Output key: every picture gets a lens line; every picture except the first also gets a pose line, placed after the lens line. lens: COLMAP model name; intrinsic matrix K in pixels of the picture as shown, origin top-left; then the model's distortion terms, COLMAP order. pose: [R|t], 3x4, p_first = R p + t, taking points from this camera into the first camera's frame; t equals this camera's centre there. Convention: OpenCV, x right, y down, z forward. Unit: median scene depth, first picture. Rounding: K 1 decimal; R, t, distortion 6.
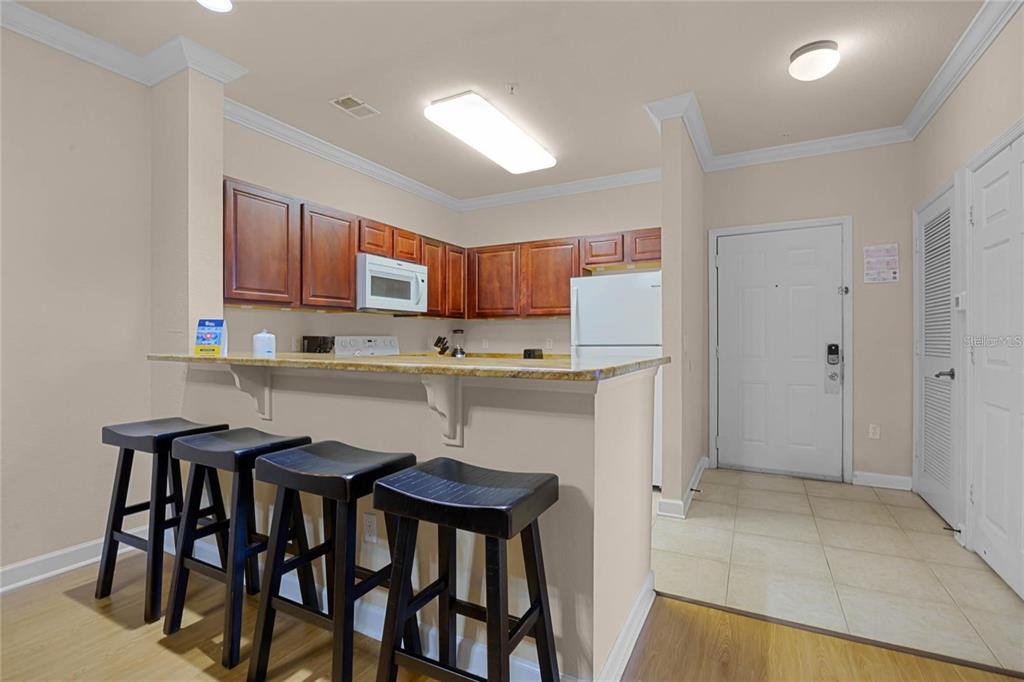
lens RADIAL K [[479.7, 0, 510.6], [0, 479.7, 343.4], [0, 0, 1]] dist [-0.010418, 0.001188]
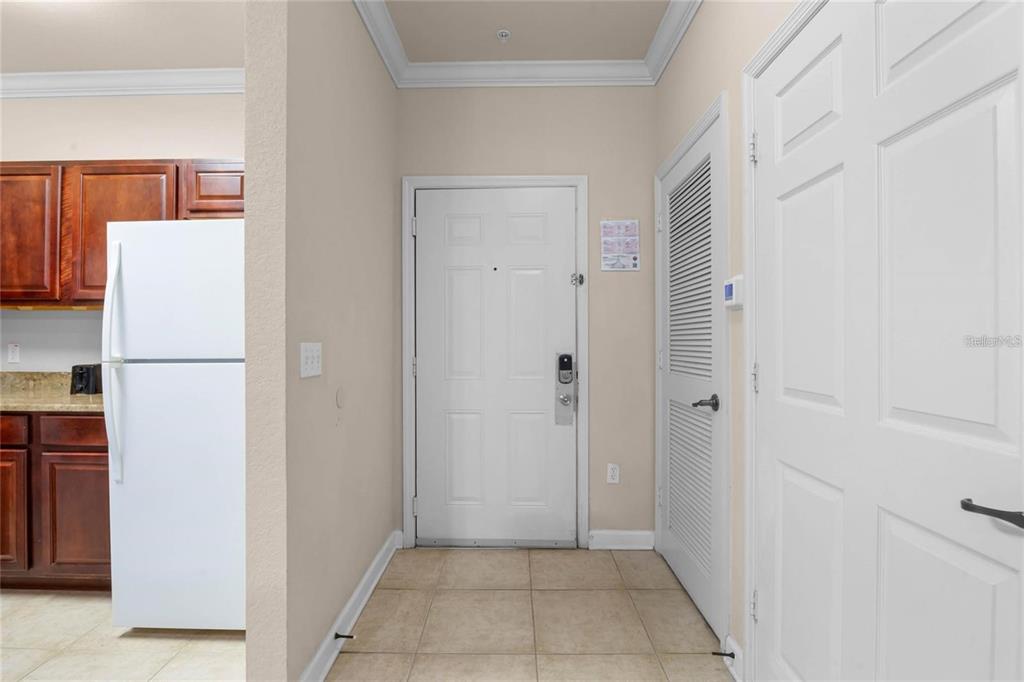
lens RADIAL K [[479.7, 0, 510.6], [0, 479.7, 343.4], [0, 0, 1]] dist [-0.010418, 0.001188]
pose [[0.891405, 0.001290, 0.453206, 0.284379], [0.000818, 0.999990, -0.004455, -0.012078], [-0.453208, 0.004342, 0.891394, 0.408253]]
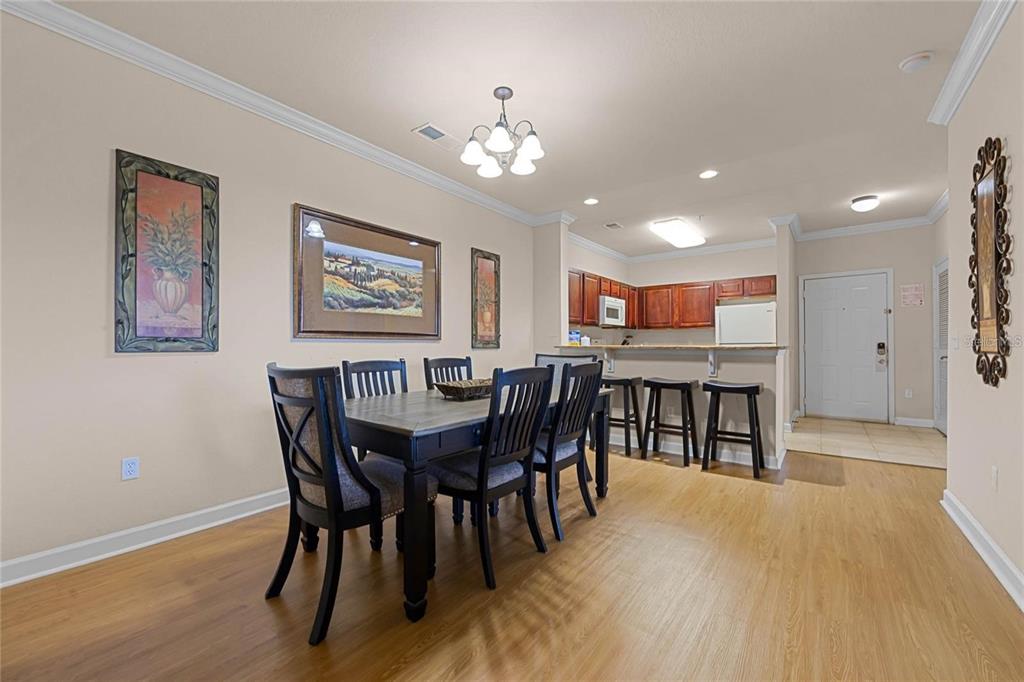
lens RADIAL K [[415.8, 0, 514.0], [0, 415.8, 345.5], [0, 0, 1]] dist [-0.000716, 0.000215]
pose [[0.987346, -0.001206, -0.158578, -0.391491], [-0.000300, 0.999955, -0.009476, 0.026143], [0.158583, 0.009404, 0.987301, -0.686167]]
